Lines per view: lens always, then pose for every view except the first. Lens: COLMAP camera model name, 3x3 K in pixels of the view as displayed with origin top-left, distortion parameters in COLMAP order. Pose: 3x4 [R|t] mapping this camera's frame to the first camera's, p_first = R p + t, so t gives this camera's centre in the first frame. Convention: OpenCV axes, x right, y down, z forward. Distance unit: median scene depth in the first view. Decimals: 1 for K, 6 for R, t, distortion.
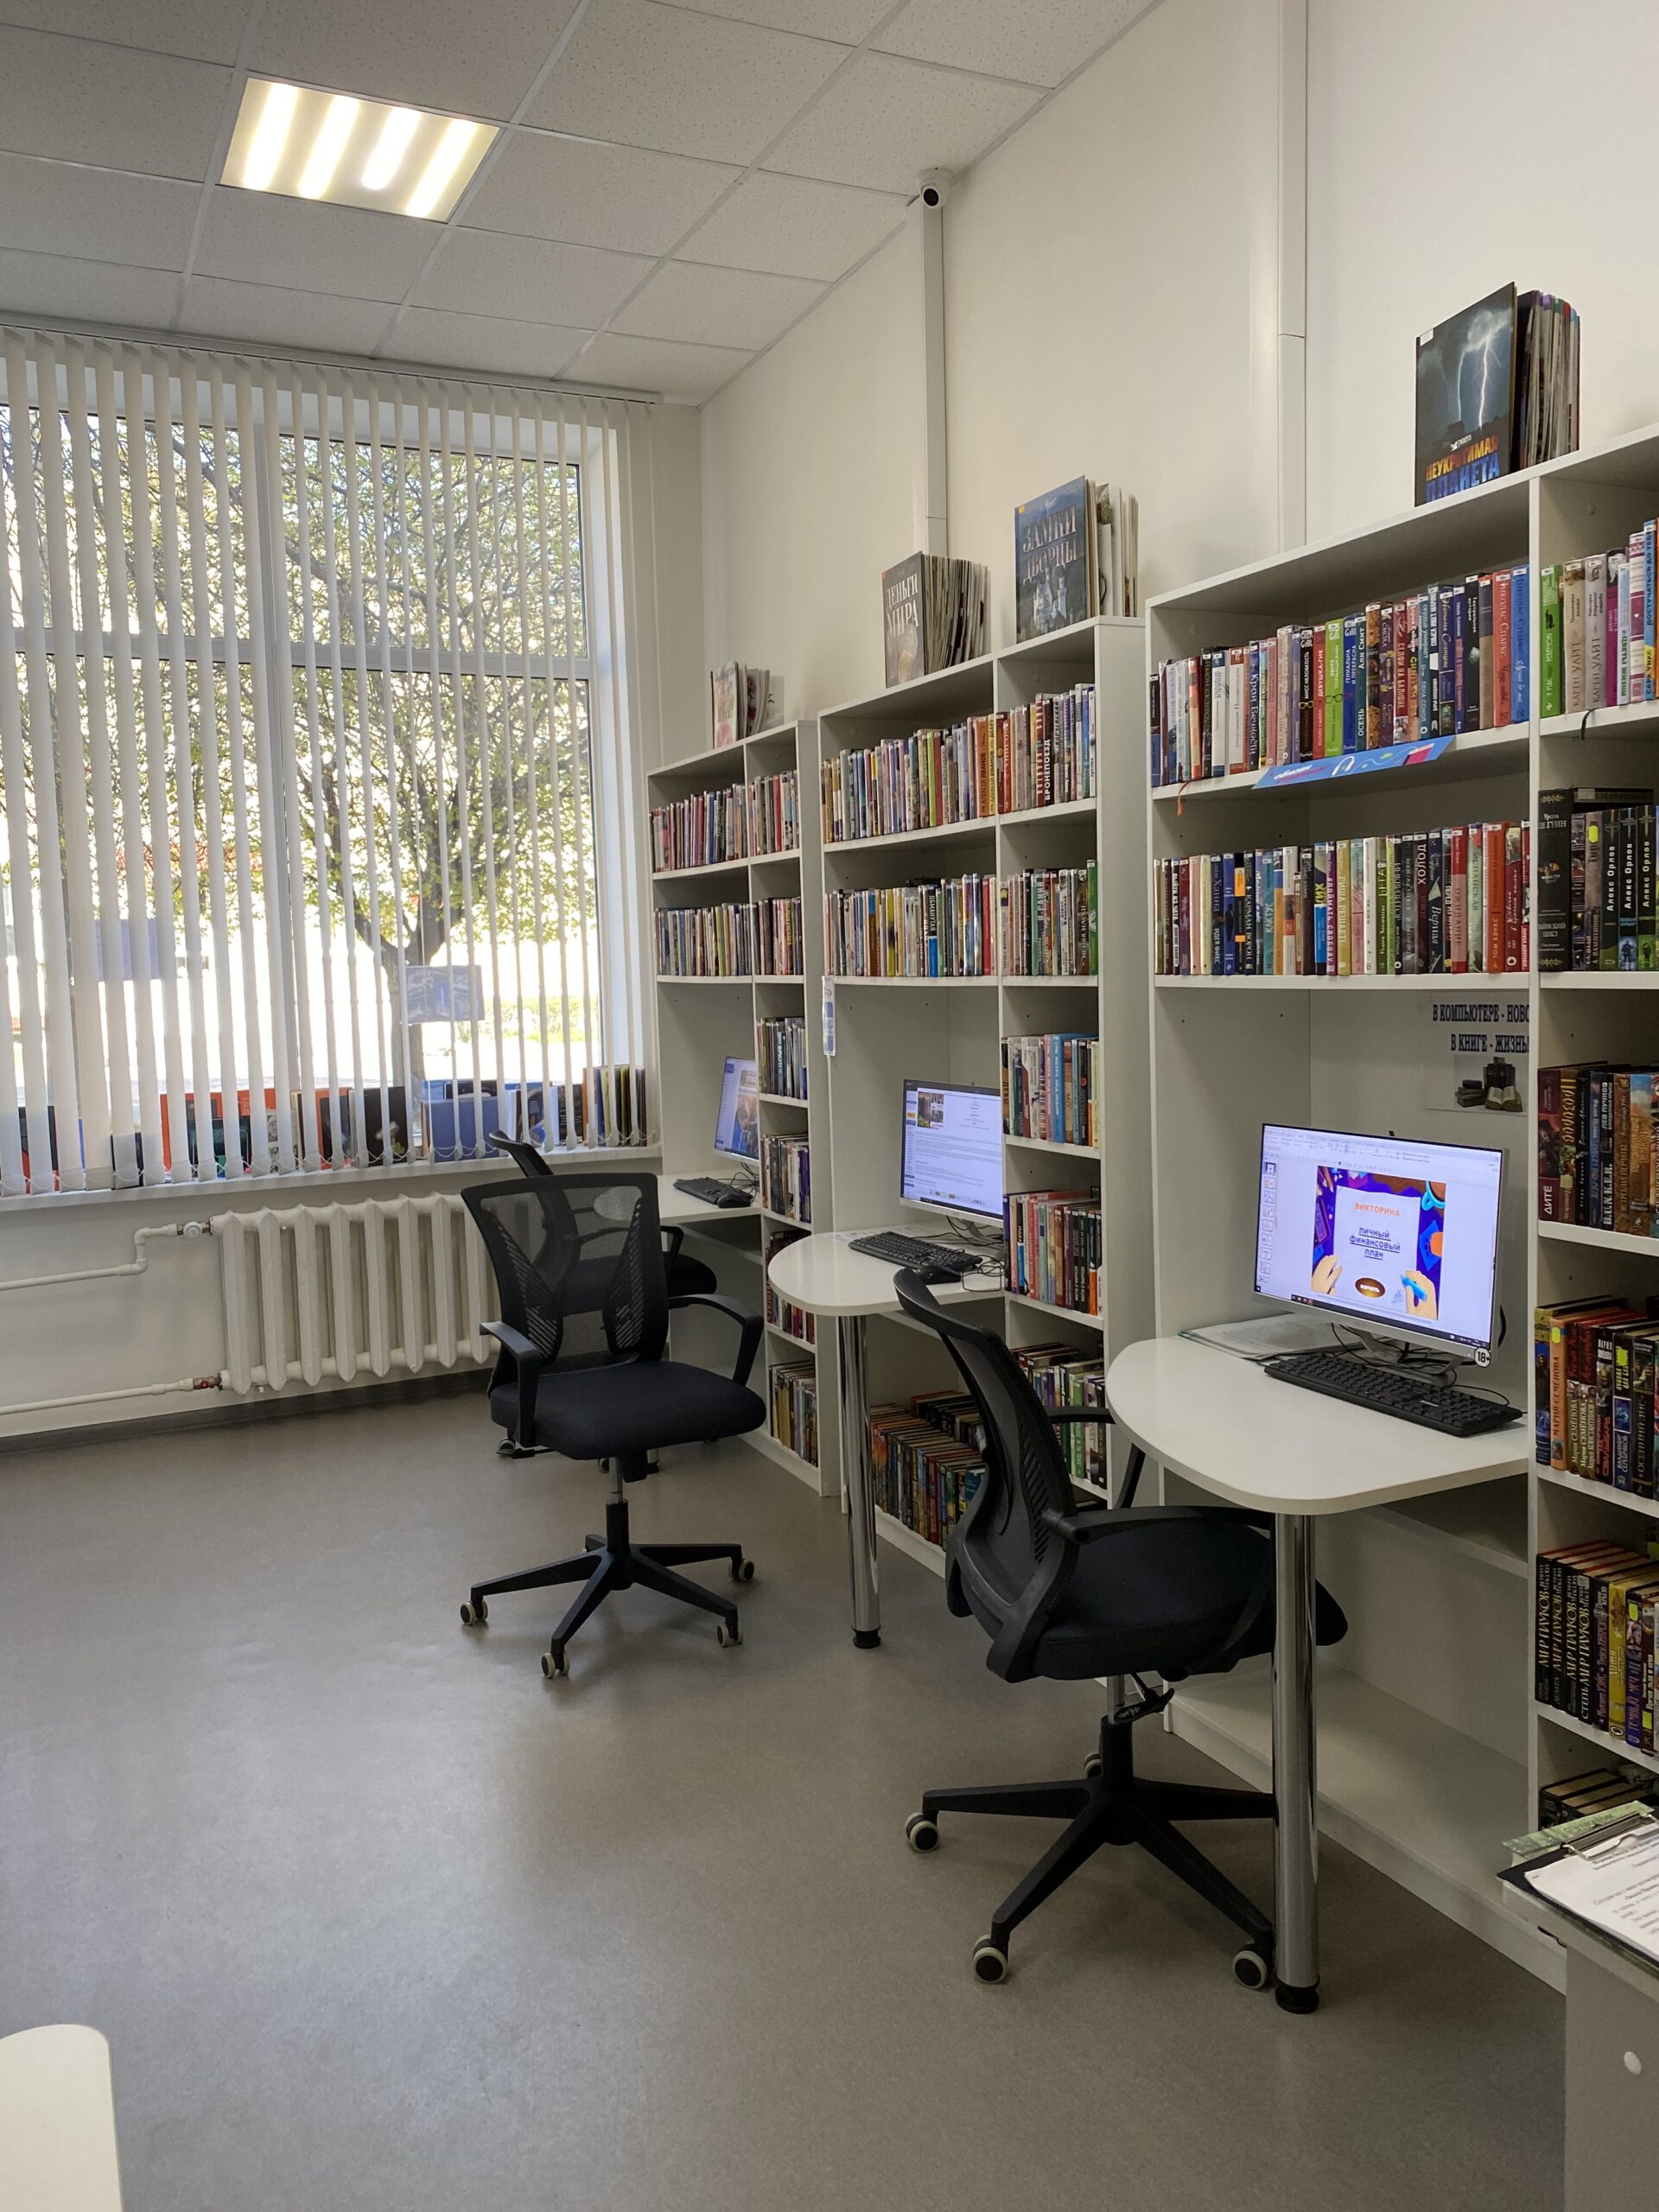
lens RADIAL K [[1667.4, 0, 825.9], [0, 1667.4, 1074.5], [0, 0, 1]] dist [-0.035067, 0.023586]
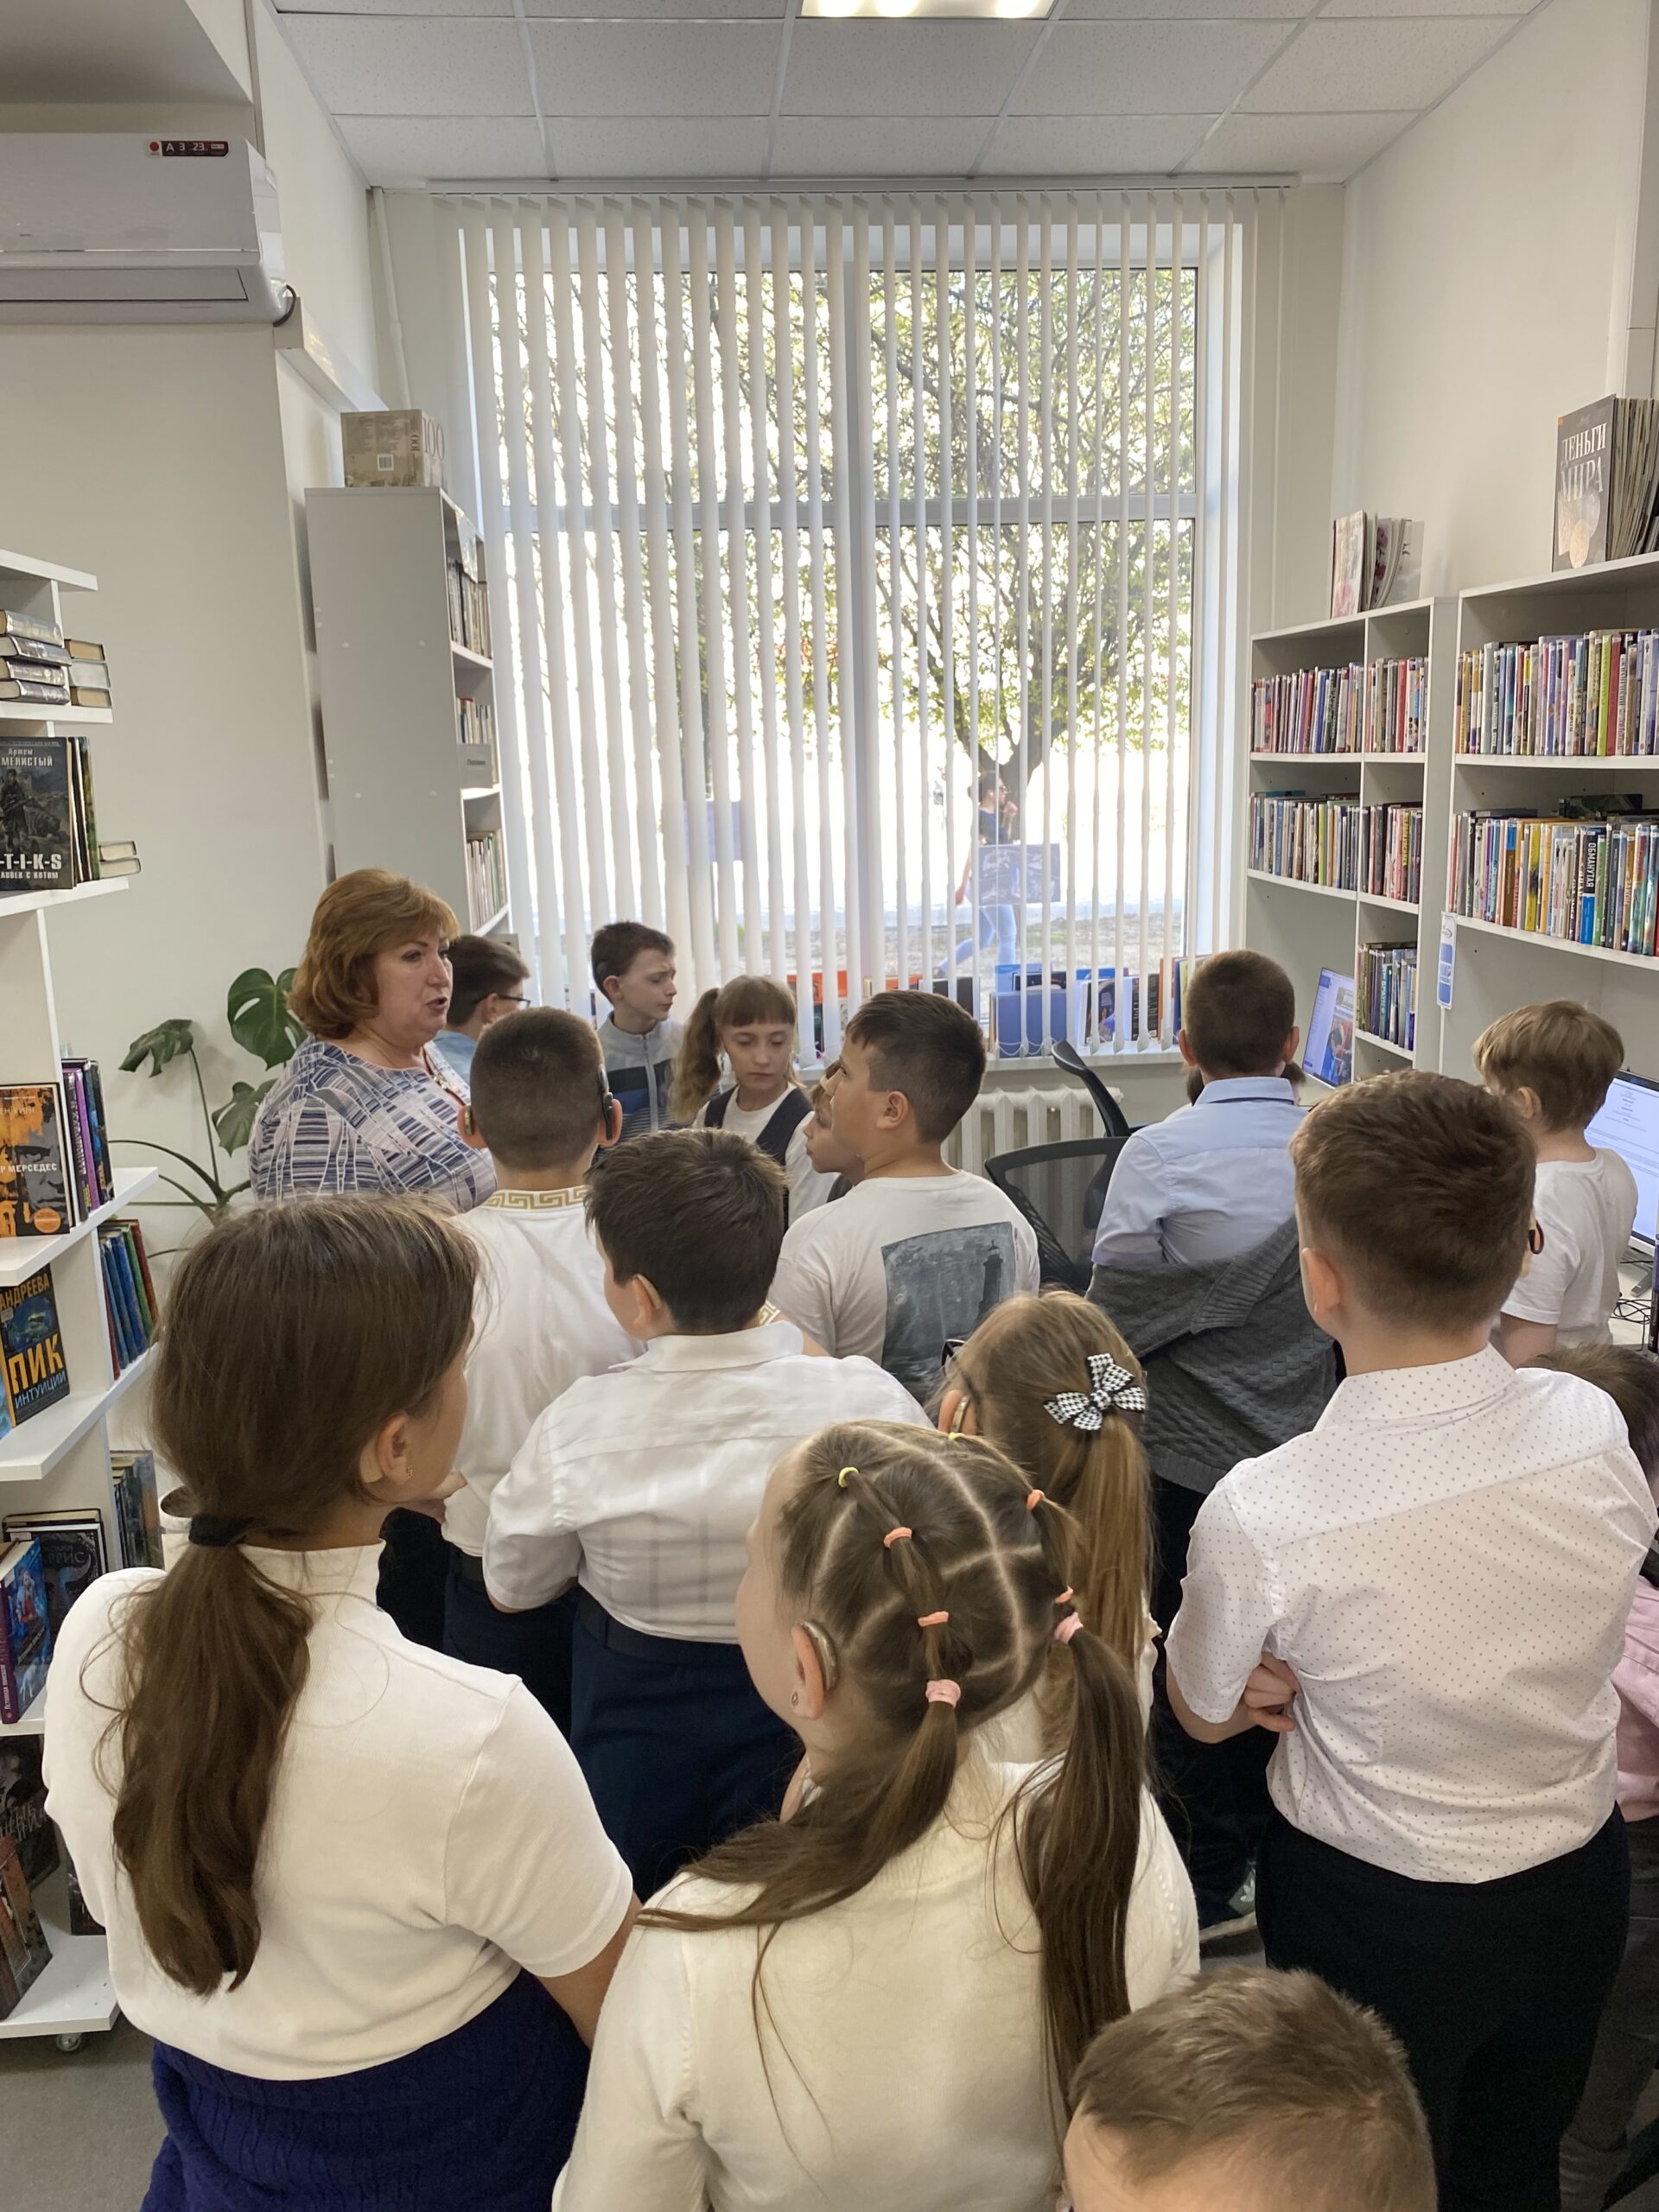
lens RADIAL K [[1667.4, 0, 768.7], [0, 1667.4, 1047.3], [0, 0, 1]] dist [-0.035067, 0.023586]
pose [[0.924033, 0.073957, -0.375091, 0.002890], [-0.032097, 0.992654, 0.116653, -0.074023], [0.380963, -0.095752, 0.919619, 0.089161]]
